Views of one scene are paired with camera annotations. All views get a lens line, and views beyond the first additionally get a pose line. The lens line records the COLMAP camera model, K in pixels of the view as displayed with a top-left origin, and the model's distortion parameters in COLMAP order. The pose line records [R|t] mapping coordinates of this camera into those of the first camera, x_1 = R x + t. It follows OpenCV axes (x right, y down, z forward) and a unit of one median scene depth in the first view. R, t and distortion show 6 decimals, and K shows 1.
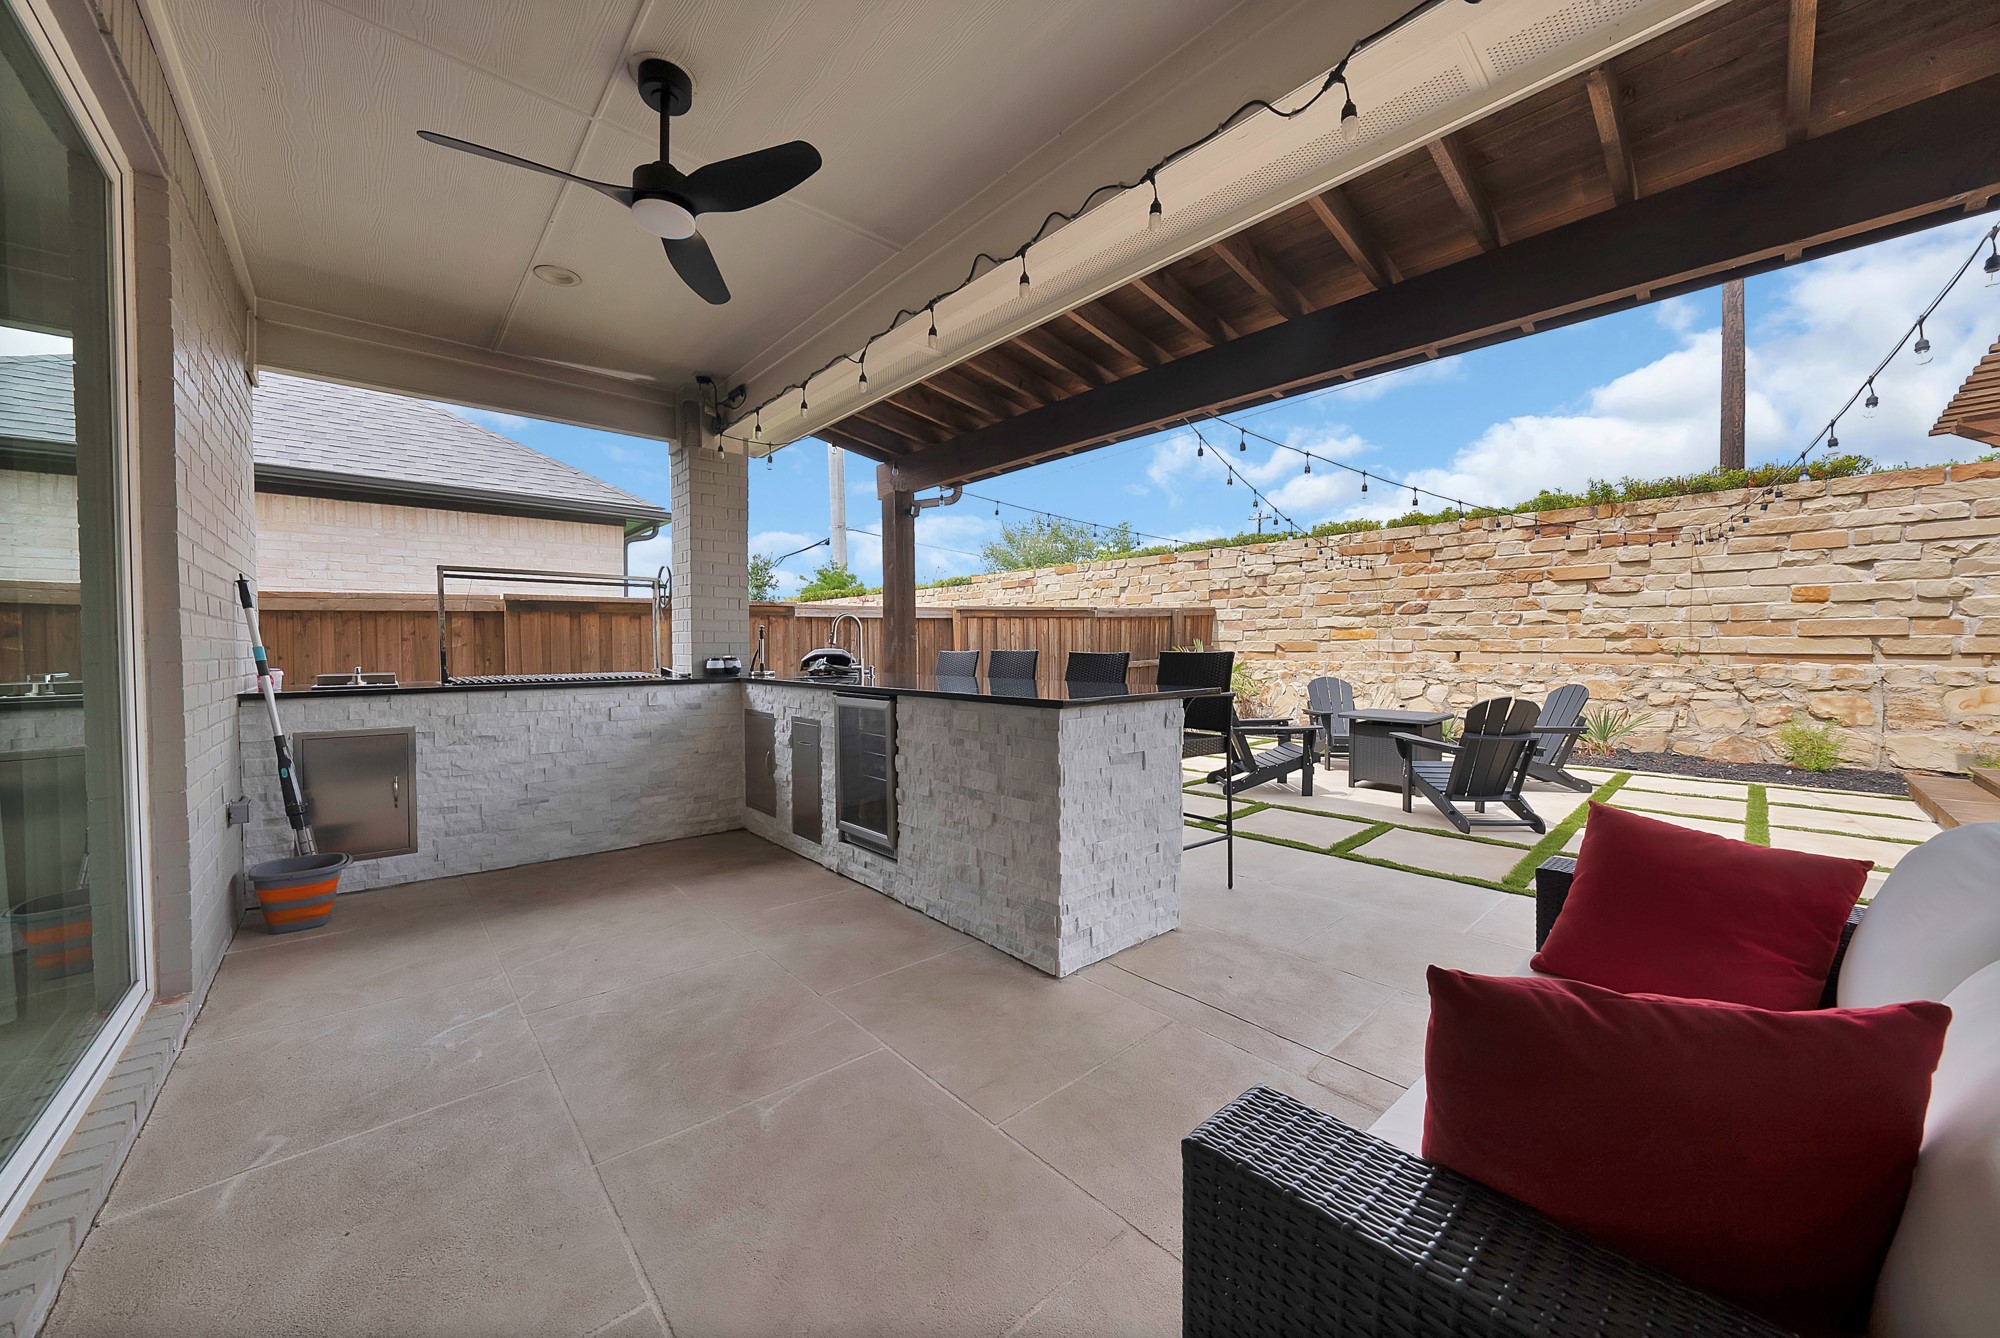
lens RADIAL K [[704.5, 0, 996.8], [0, 704.5, 659.8], [0, 0, 1]] dist [-0.029077, 0.006804]
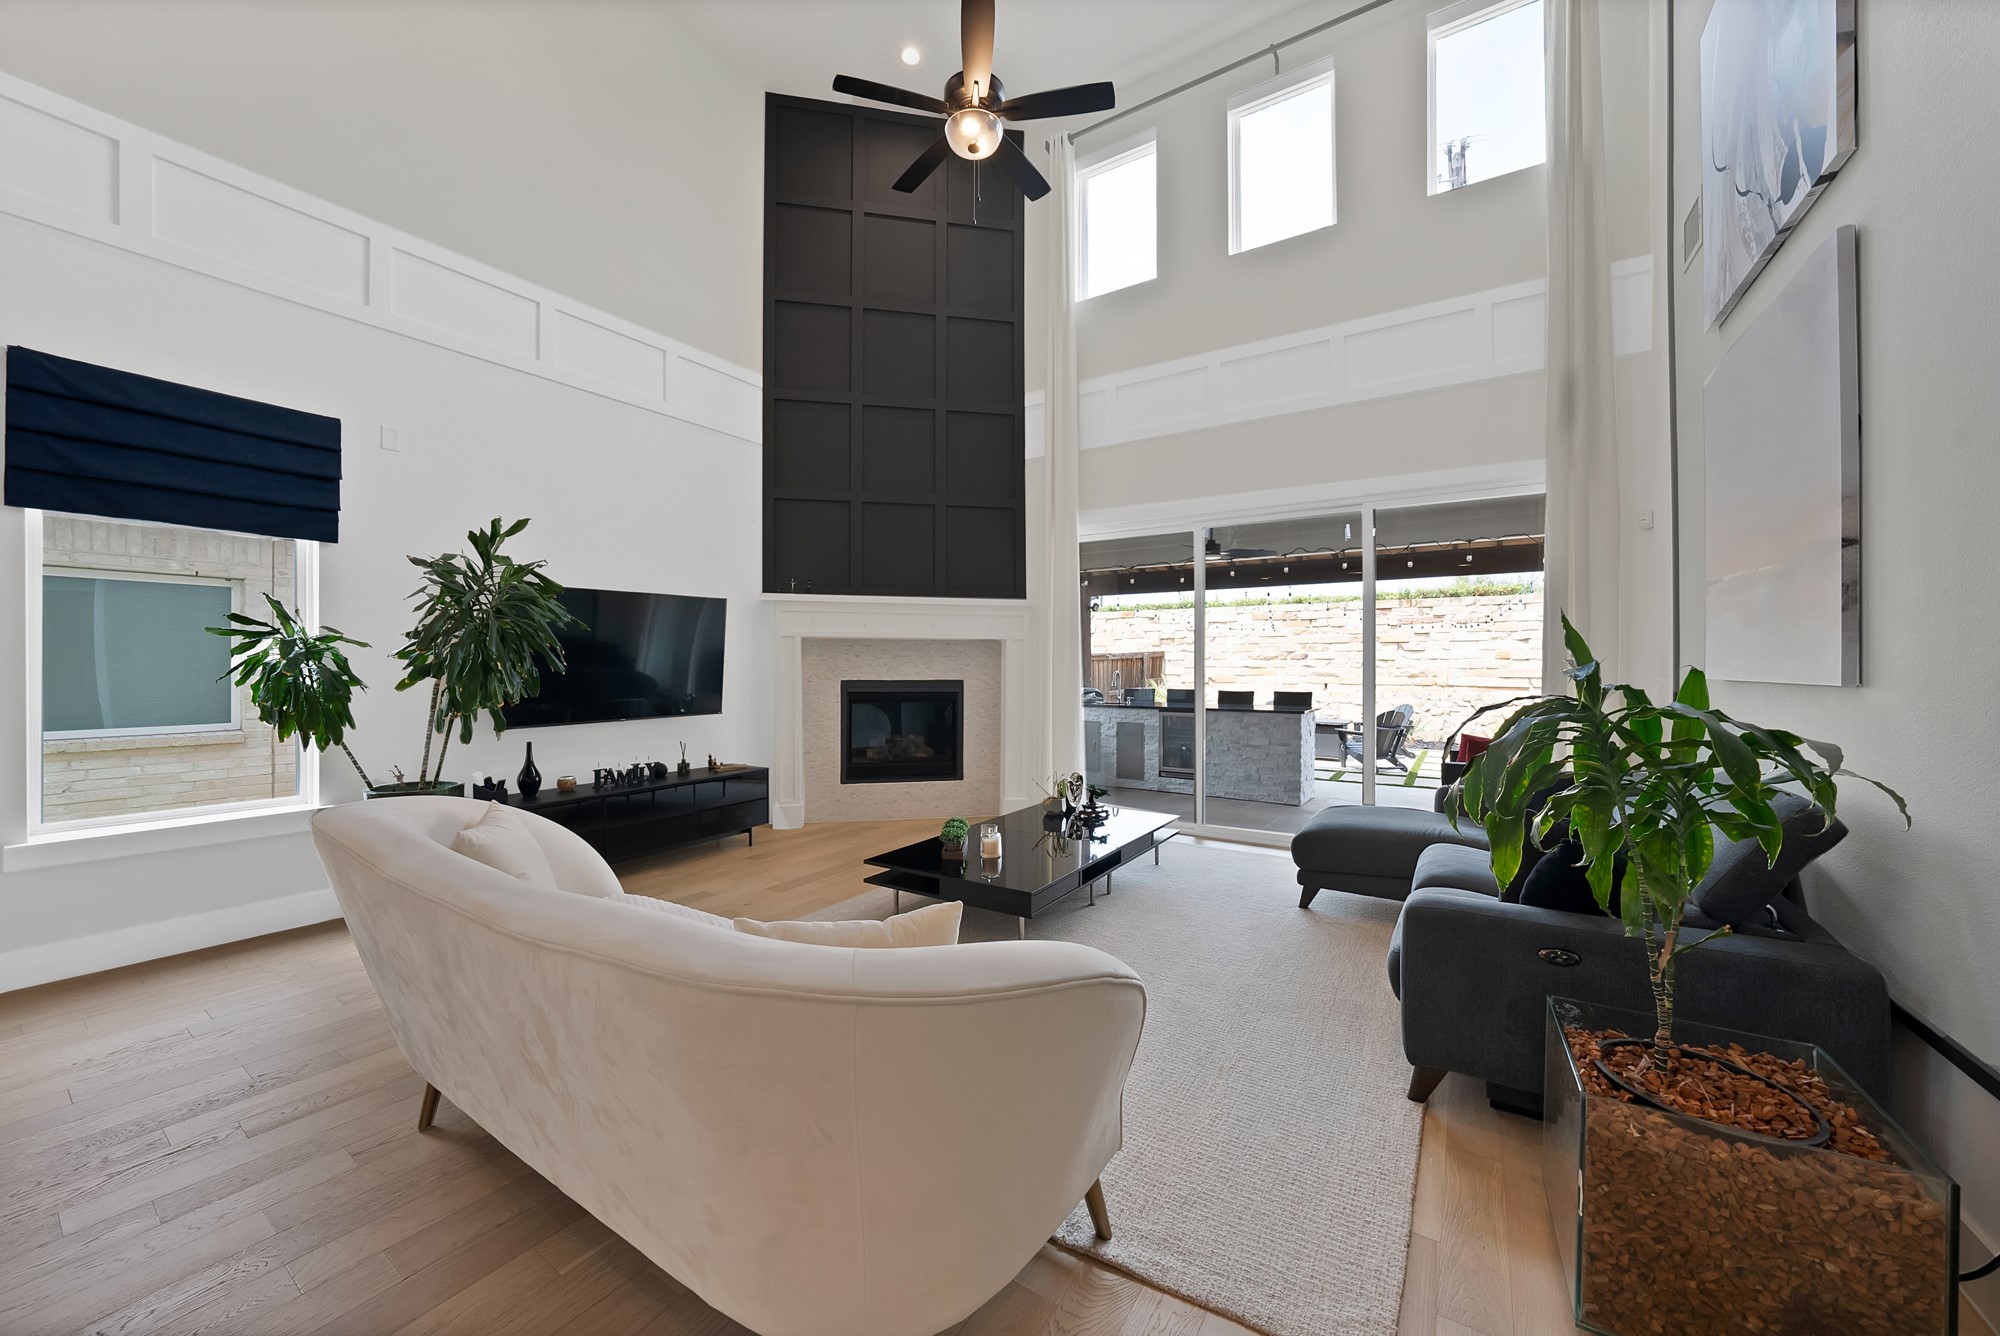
lens RADIAL K [[704.5, 0, 996.8], [0, 704.5, 658.8], [0, 0, 1]] dist [-0.029077, 0.006804]
pose [[0.971433, 0.010007, 0.237102, -0.666470], [-0.002677, 0.999509, -0.031220, -0.024415], [-0.237298, 0.029694, 0.970983, -0.564362]]
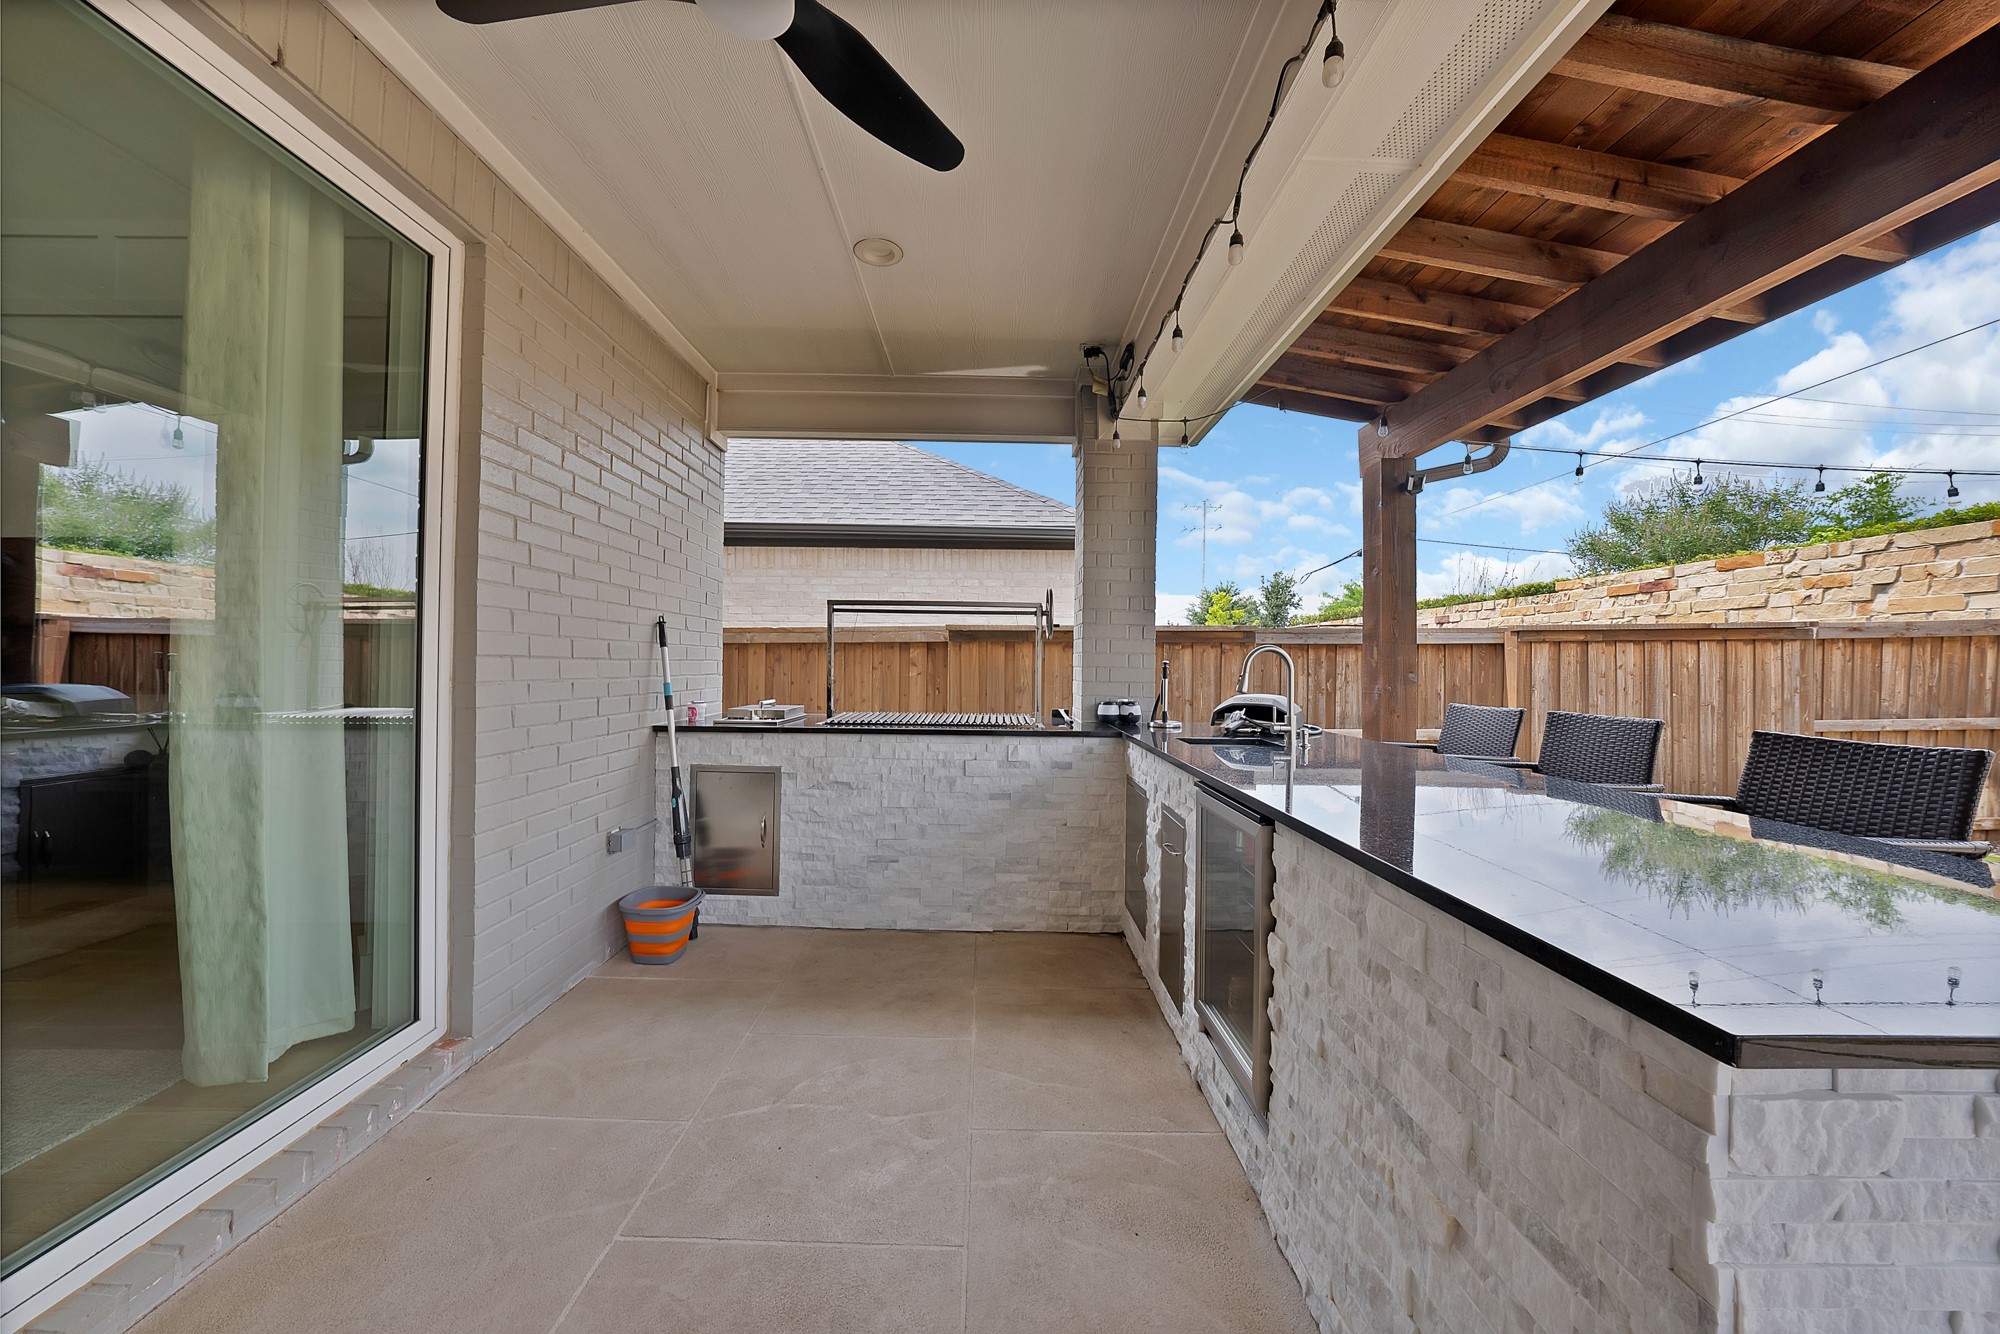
lens RADIAL K [[704.5, 0, 996.8], [0, 704.5, 657.8], [0, 0, 1]] dist [-0.029077, 0.006804]
pose [[0.748467, 0.009145, -0.663109, 0.020026], [-0.029783, 0.999360, -0.019835, -0.022532], [0.662503, 0.034595, 0.748260, 0.225079]]
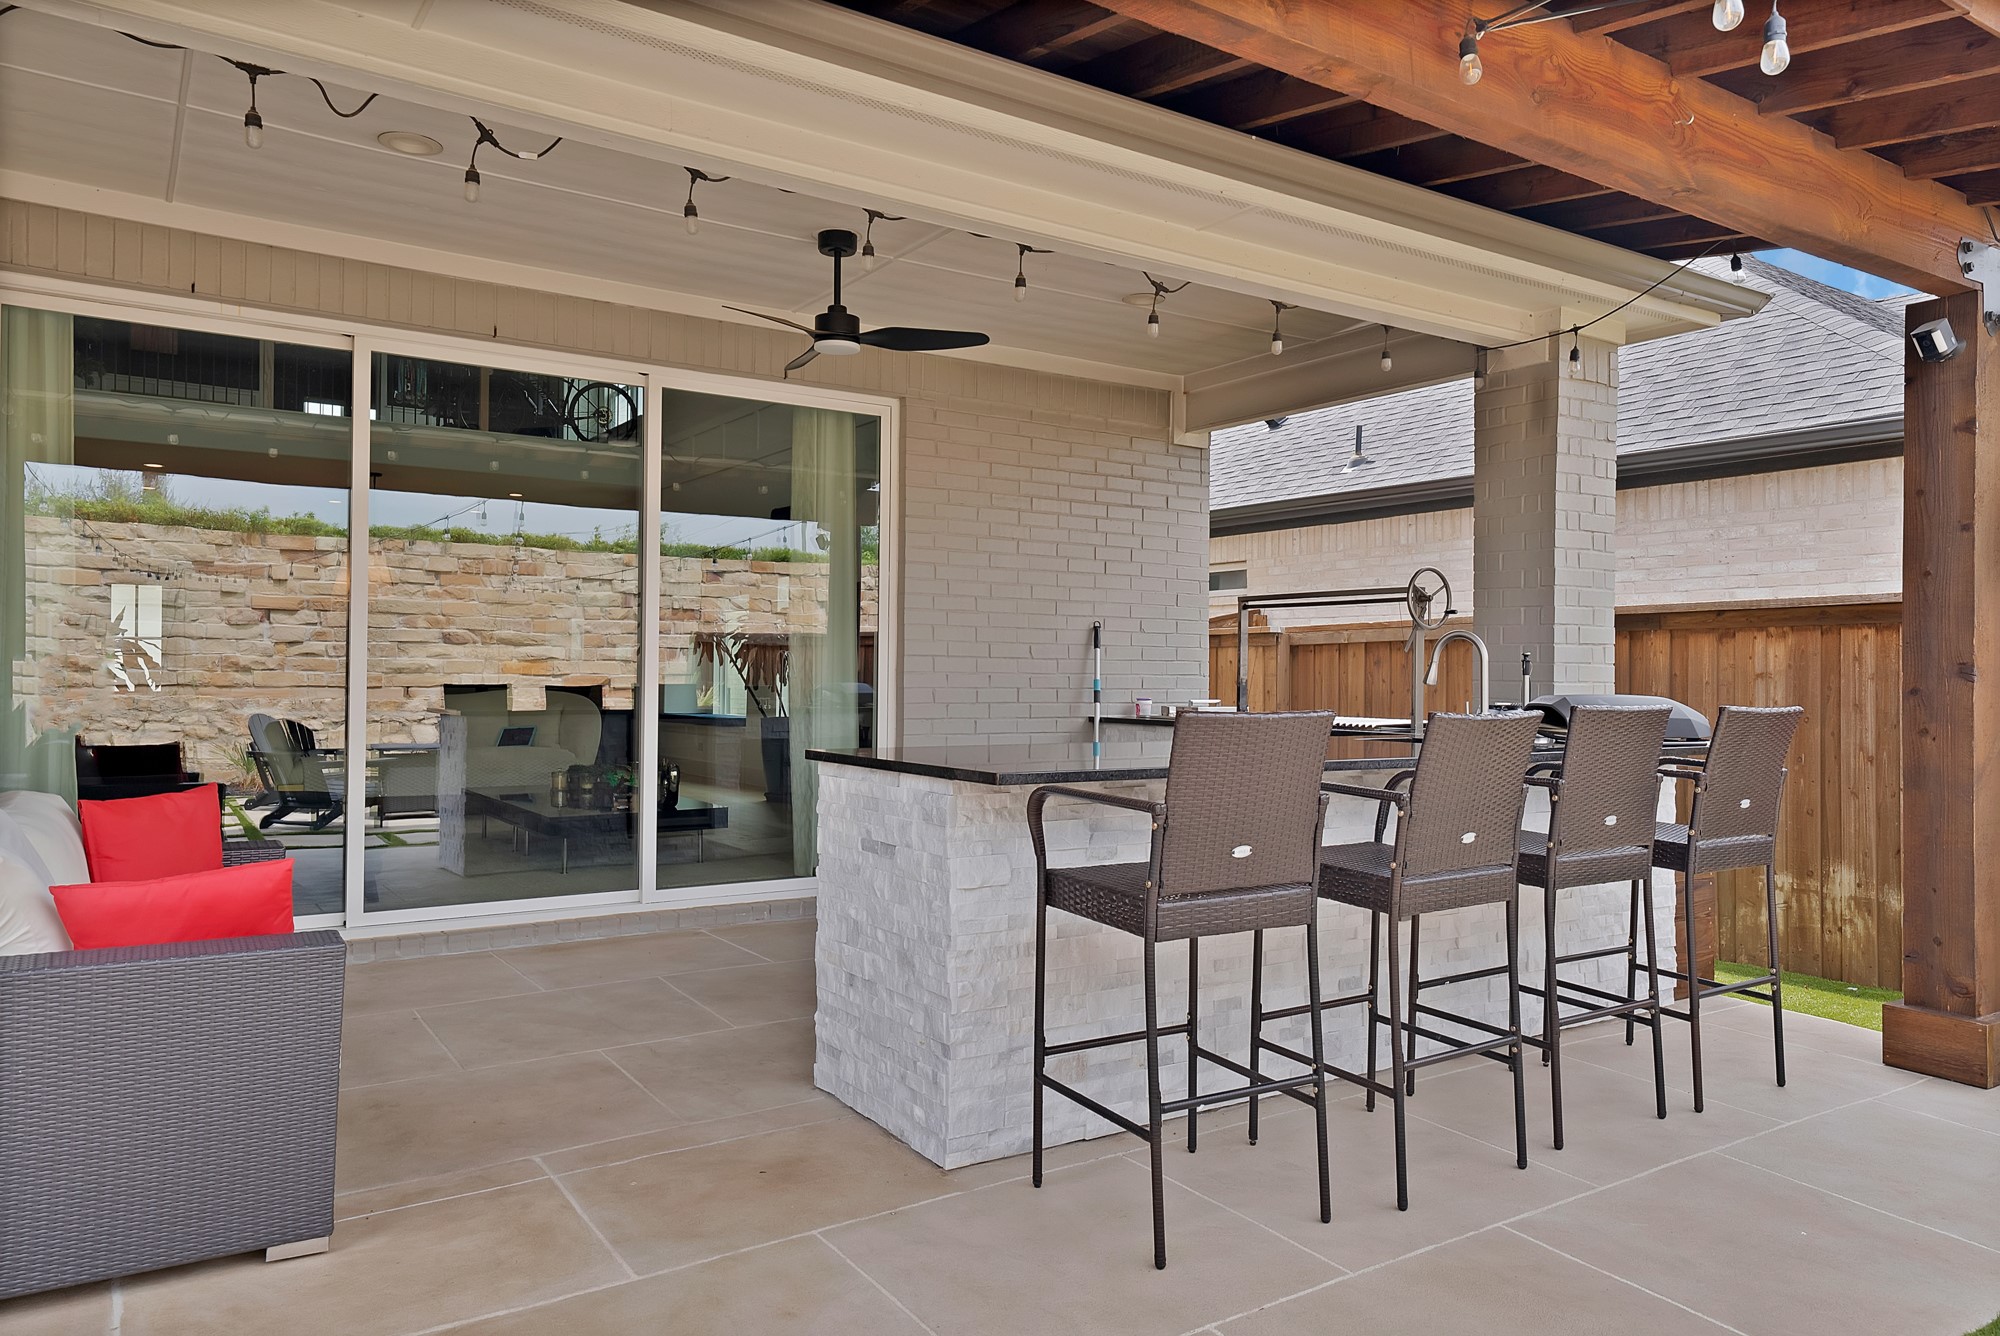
lens RADIAL K [[1346.2, 0, 998.0], [0, 1346.2, 664.5], [0, 0, 1]] dist [0.000348, 0.000011]
pose [[-0.155154, -0.003361, -0.987885, 0.592742], [-0.027238, 0.999629, 0.000877, -0.018896], [0.987515, 0.027045, -0.155188, 0.522974]]
